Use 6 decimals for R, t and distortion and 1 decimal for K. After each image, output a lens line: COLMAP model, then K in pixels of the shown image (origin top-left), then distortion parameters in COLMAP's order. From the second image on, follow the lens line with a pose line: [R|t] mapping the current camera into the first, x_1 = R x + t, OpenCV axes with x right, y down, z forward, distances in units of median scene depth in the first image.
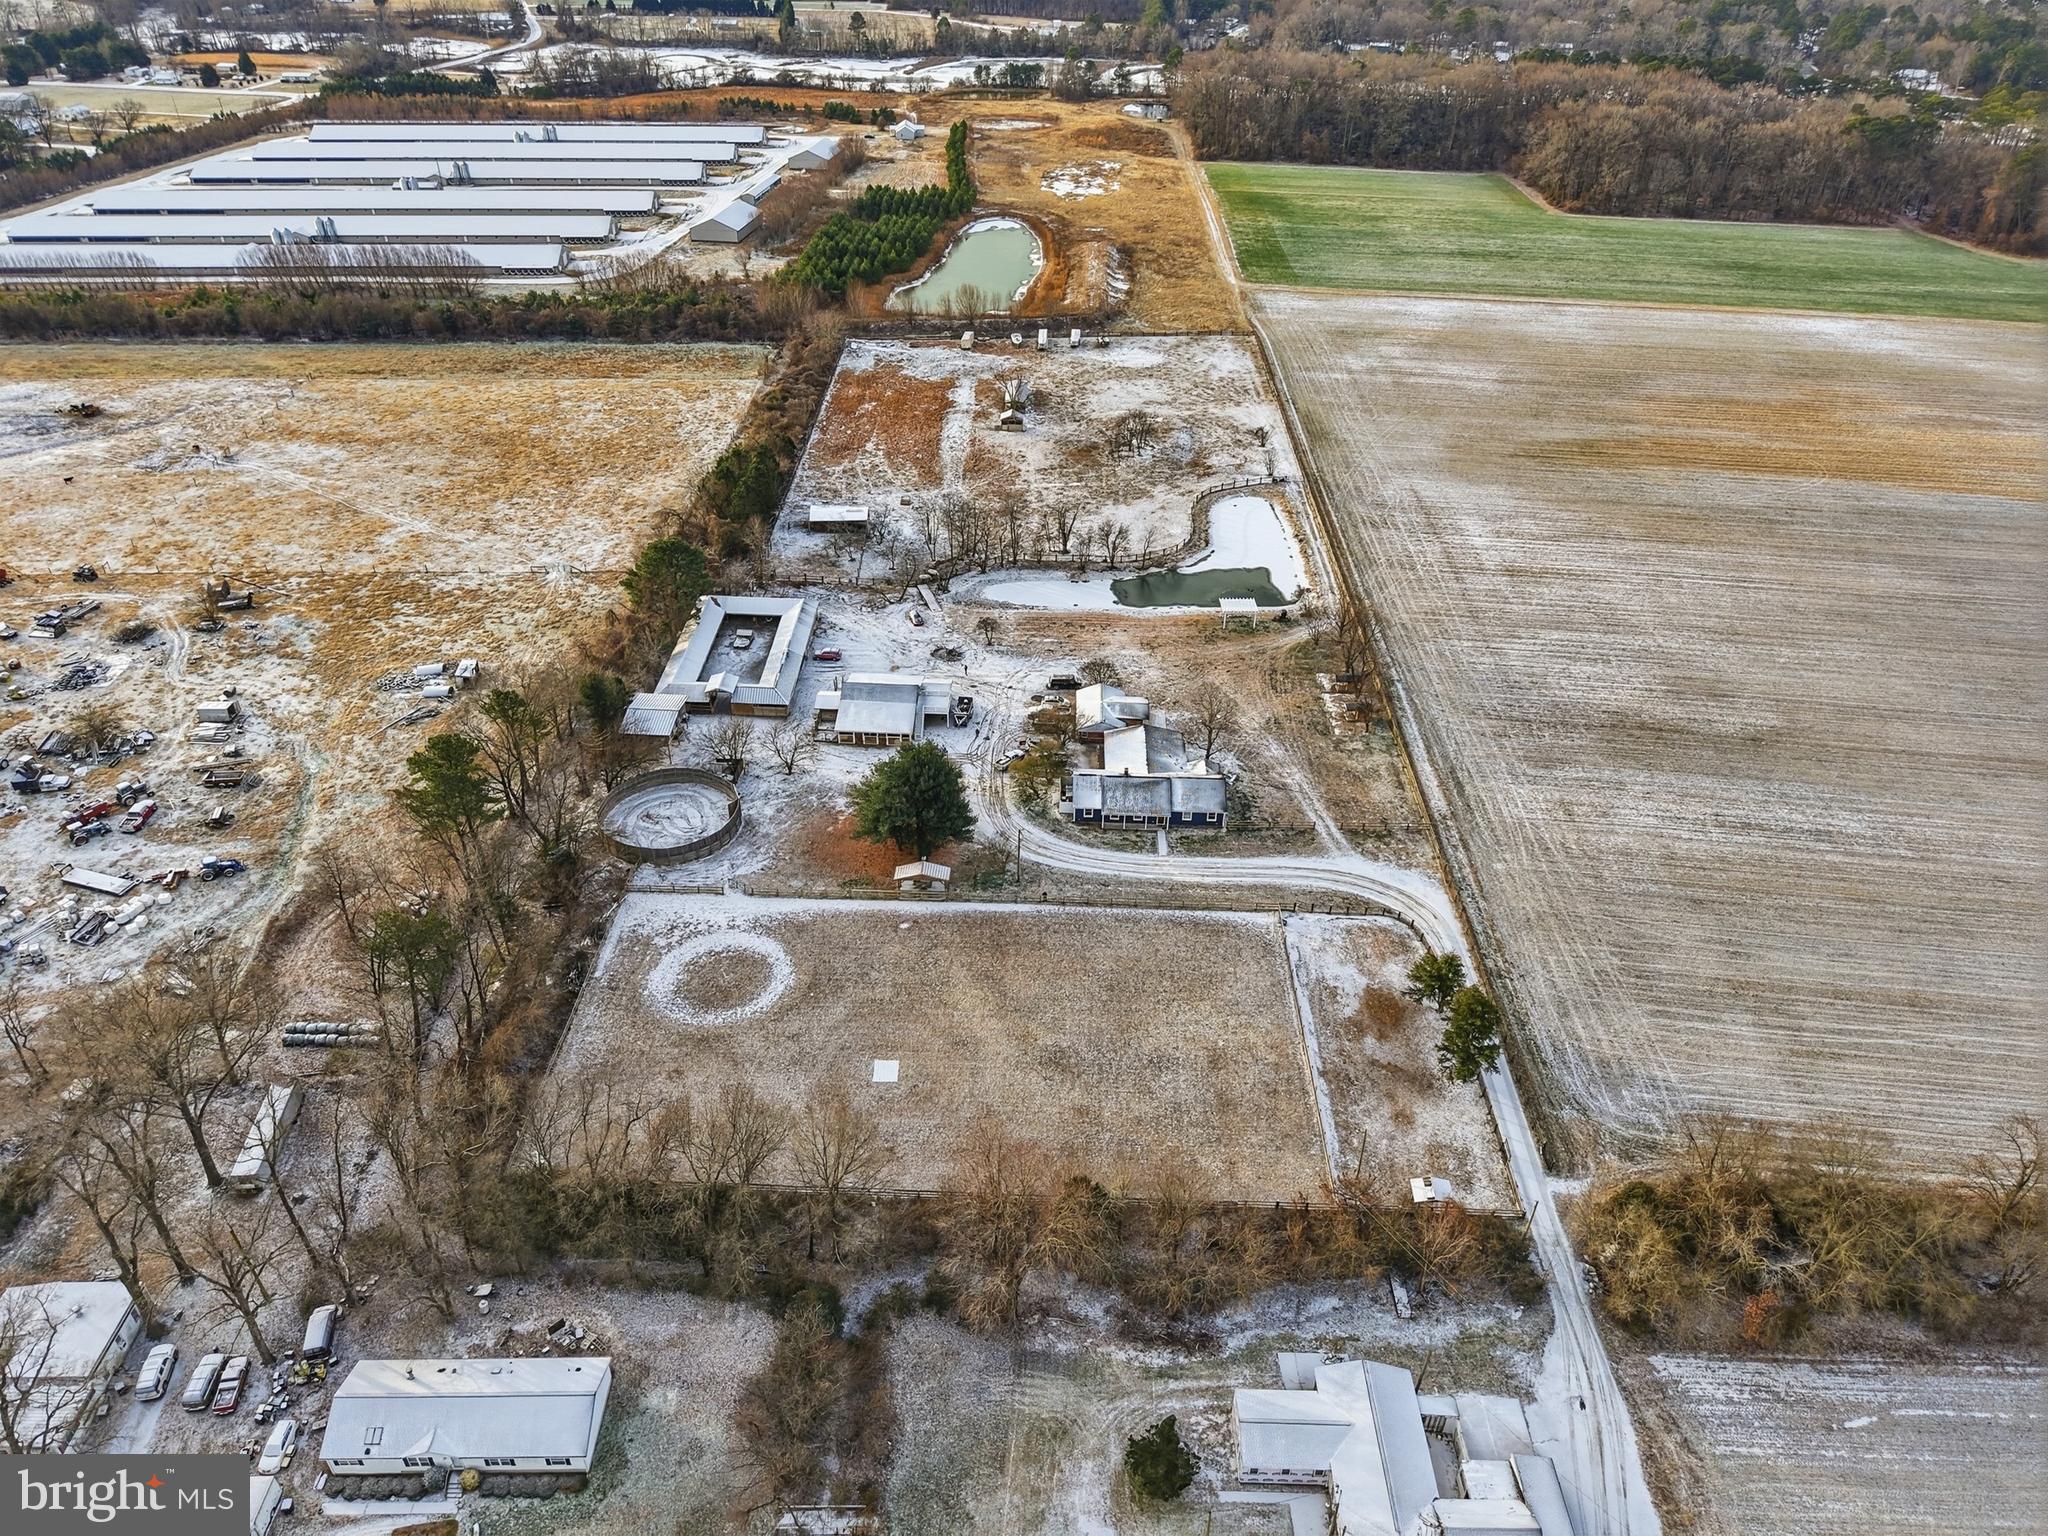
lens RADIAL K [[1372.2, 0, 1028.1], [0, 1372.2, 761.8], [0, 0, 1]] dist [0.025003, -0.030308]
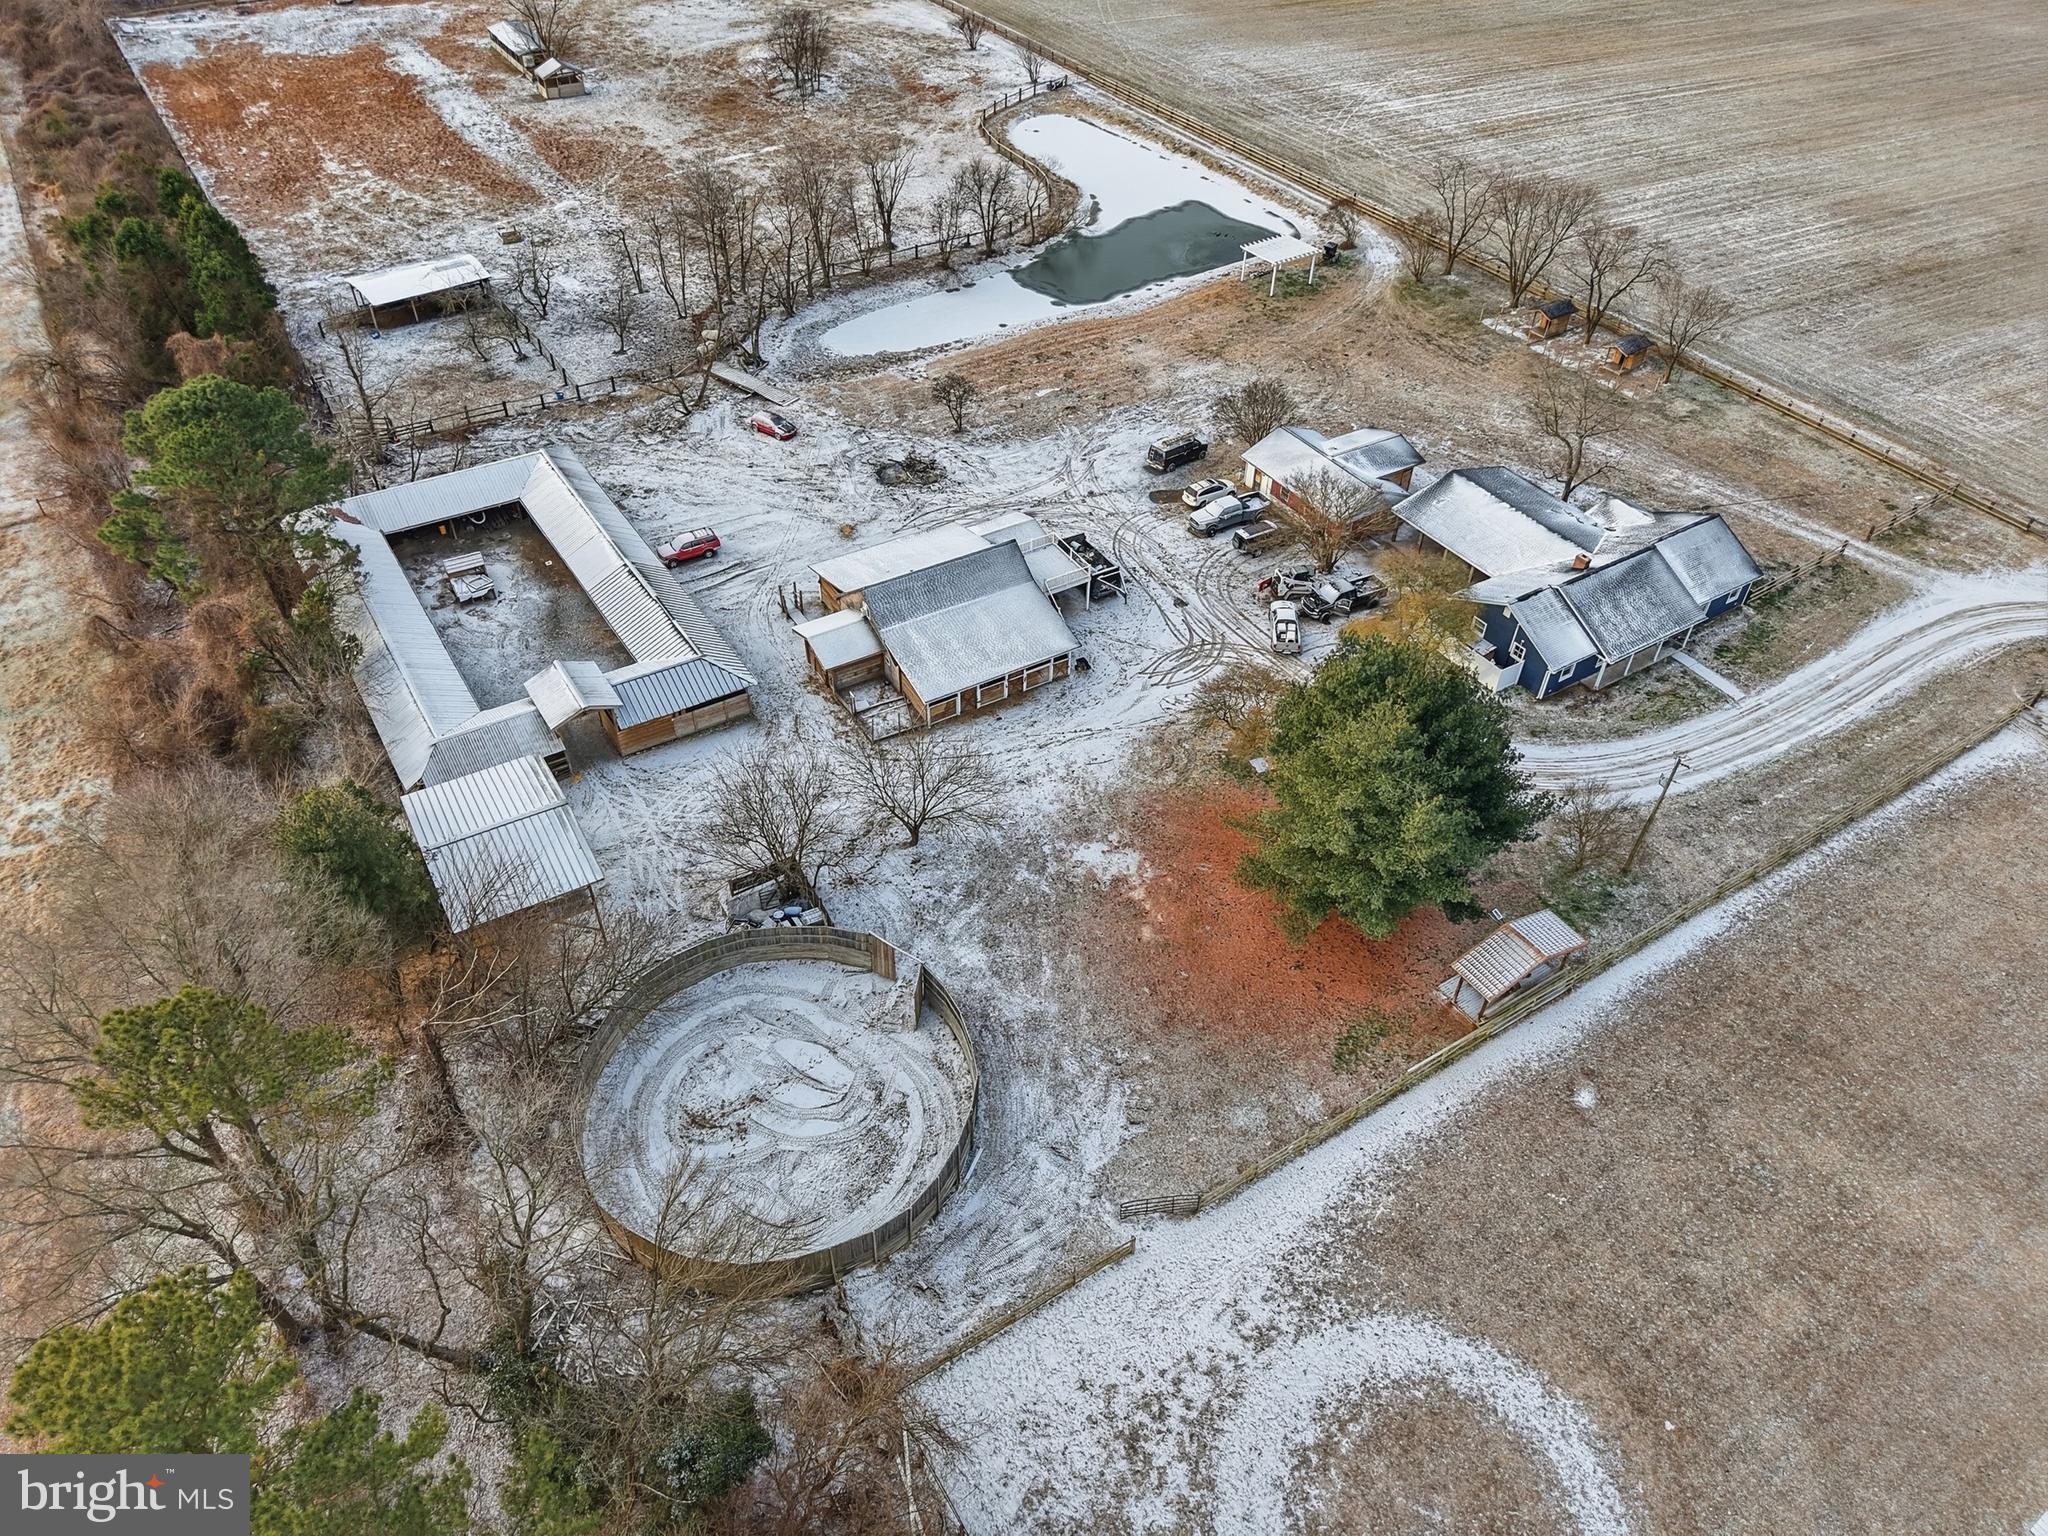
lens RADIAL K [[1395.6, 0, 1028.5], [0, 1395.6, 763.7], [0, 0, 1]] dist [-0.014564, 0.002592]
pose [[0.828960, -0.374478, 0.415441, -0.240250], [0.306456, 0.925463, 0.222718, -0.072410], [-0.467878, -0.057310, 0.881933, 0.496931]]
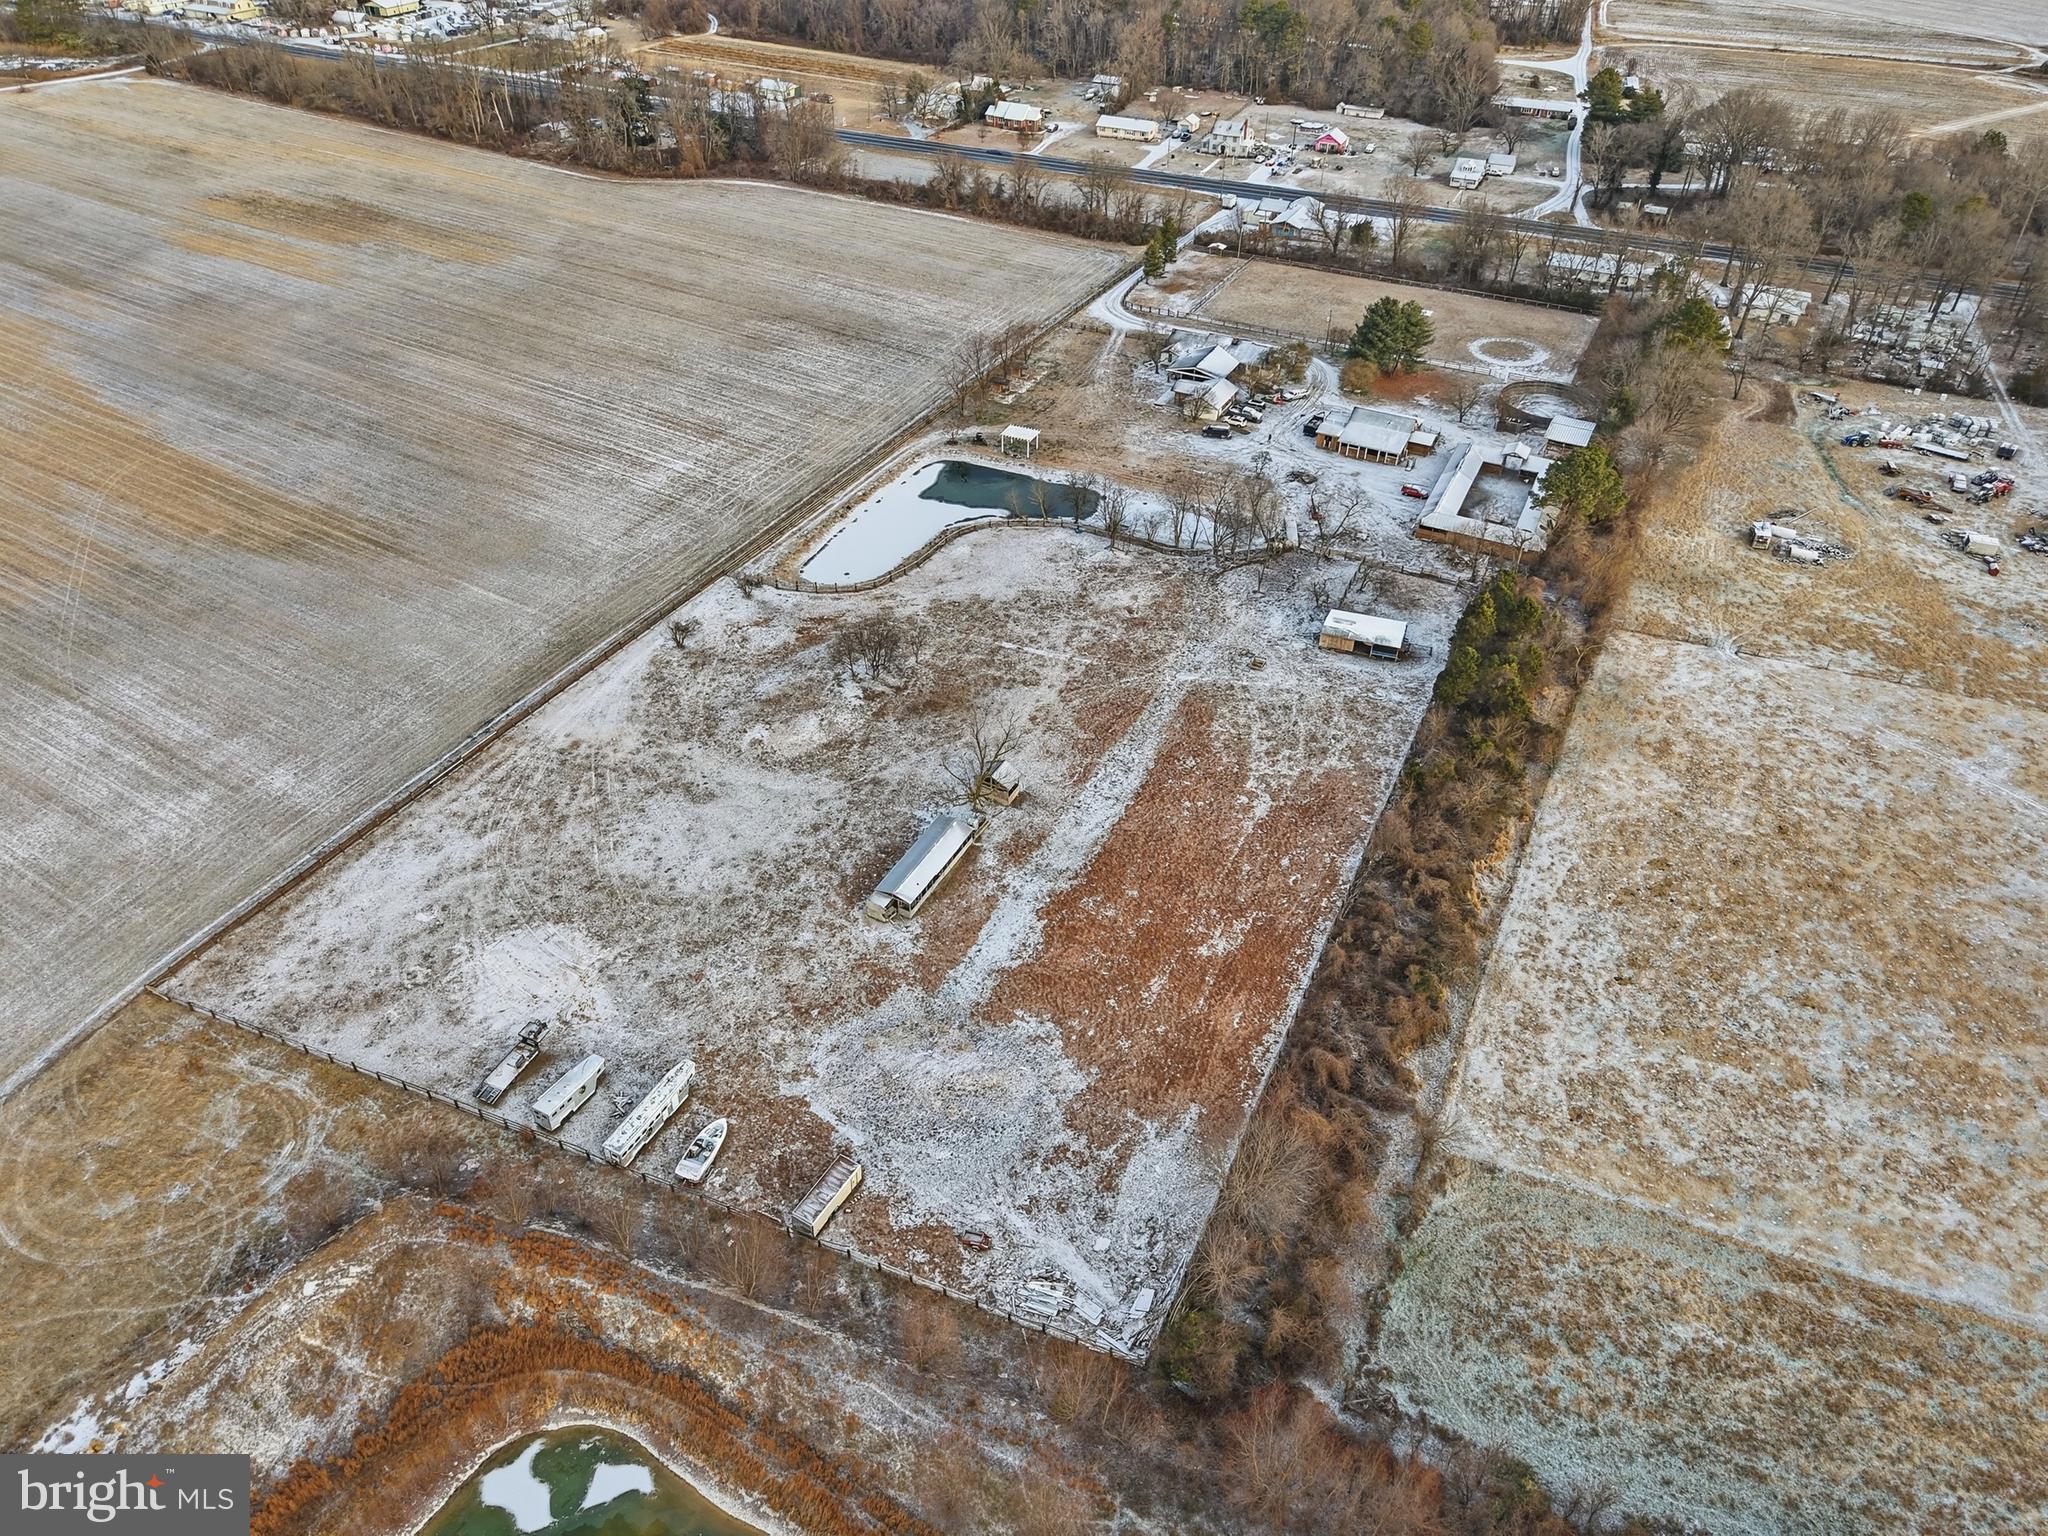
lens RADIAL K [[1372.2, 0, 1028.1], [0, 1372.2, 761.8], [0, 0, 1]] dist [0.025003, -0.030308]
pose [[-0.906019, -0.282484, 0.315171, -0.243906], [0.212840, 0.339555, 0.916189, -0.944473], [-0.365826, 0.897165, -0.247520, 1.406260]]
